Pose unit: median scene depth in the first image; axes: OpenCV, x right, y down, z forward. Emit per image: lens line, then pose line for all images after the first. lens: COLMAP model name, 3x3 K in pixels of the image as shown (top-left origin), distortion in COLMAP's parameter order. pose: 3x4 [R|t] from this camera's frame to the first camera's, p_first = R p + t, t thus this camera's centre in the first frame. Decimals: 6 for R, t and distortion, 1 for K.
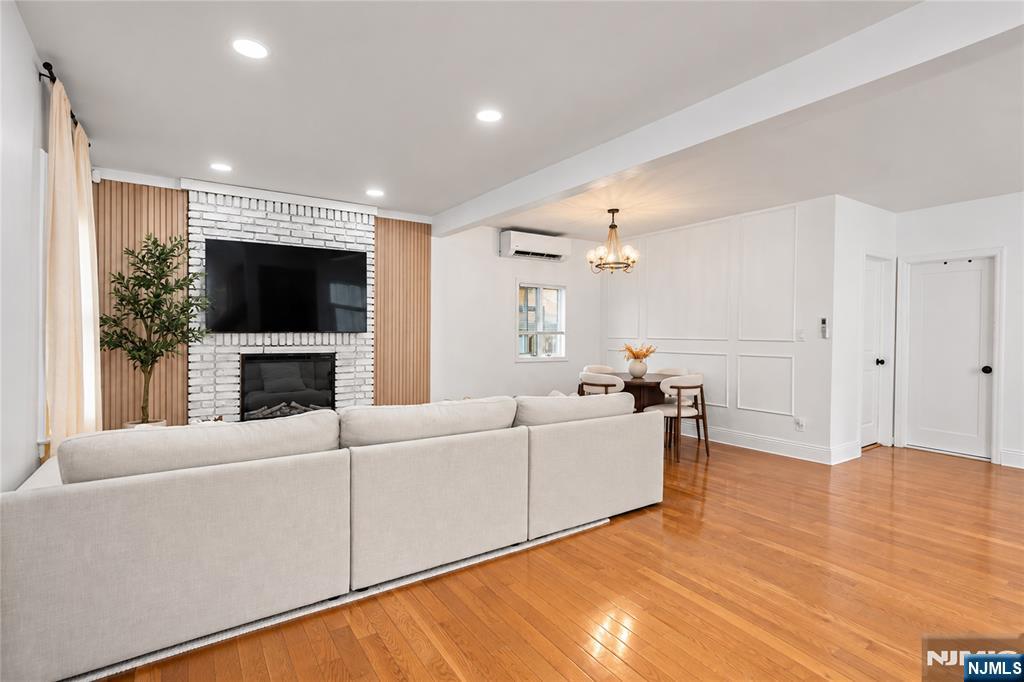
lens RADIAL K [[486.3, 0, 512.0], [0, 486.3, 341.0], [0, 0, 1]] dist [0.000929, 0.000284]
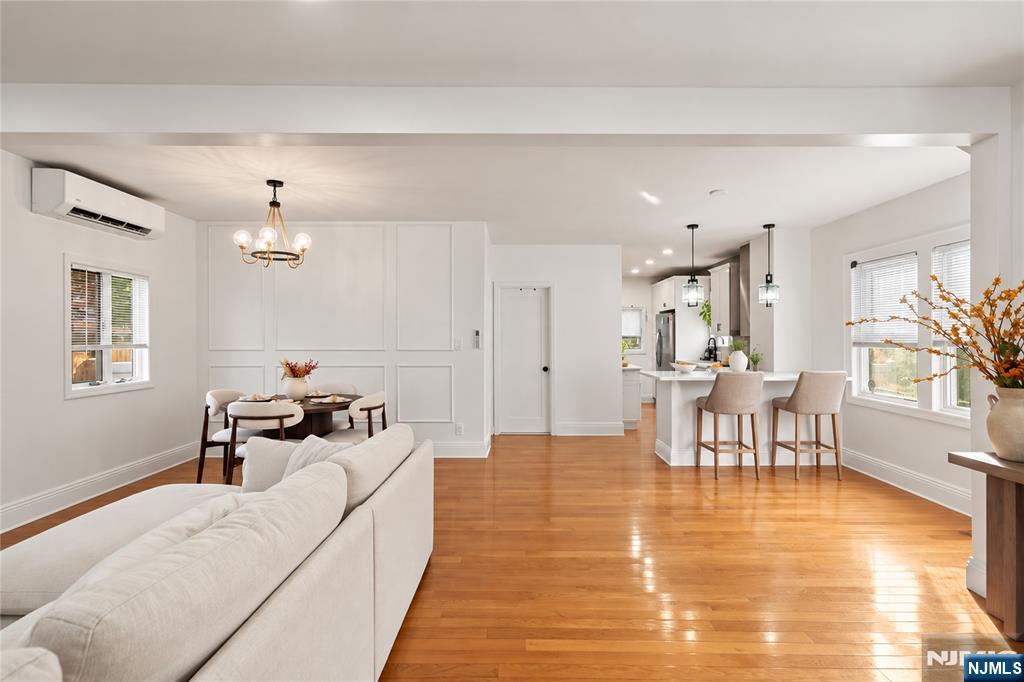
lens RADIAL K [[482.5, 0, 512.0], [0, 482.5, 341.0], [0, 0, 1]] dist [-0.003072, 0.000042]
pose [[0.568008, -0.006745, 0.822995, -0.199870], [0.018769, 0.999813, -0.004760, -0.014033], [-0.822809, 0.018151, 0.568028, 0.283077]]
